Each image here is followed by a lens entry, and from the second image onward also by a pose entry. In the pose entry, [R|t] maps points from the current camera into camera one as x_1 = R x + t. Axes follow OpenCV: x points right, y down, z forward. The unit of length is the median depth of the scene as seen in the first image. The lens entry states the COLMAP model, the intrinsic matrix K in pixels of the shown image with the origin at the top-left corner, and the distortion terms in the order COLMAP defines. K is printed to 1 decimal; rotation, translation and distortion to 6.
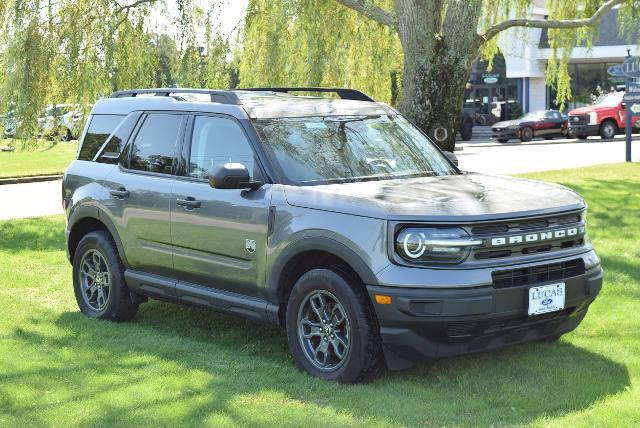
lens RADIAL K [[1216.5, 0, 320.0], [0, 1216.5, 214.0], [0, 0, 1]] dist [-0.027426, -0.188819]
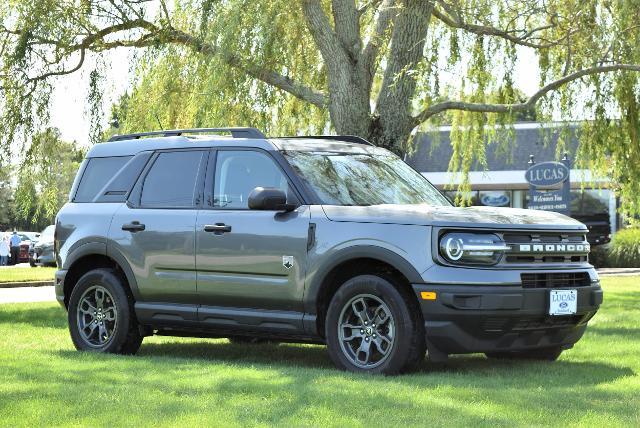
lens RADIAL K [[1511.8, 0, 320.0], [0, 1511.8, 214.0], [0, 0, 1]] dist [-0.012663, 0.239032]
pose [[0.989477, 0.020814, 0.143189, -0.238808], [-0.003764, 0.992968, -0.118327, 0.153758], [-0.144644, 0.116543, 0.982596, -0.359277]]
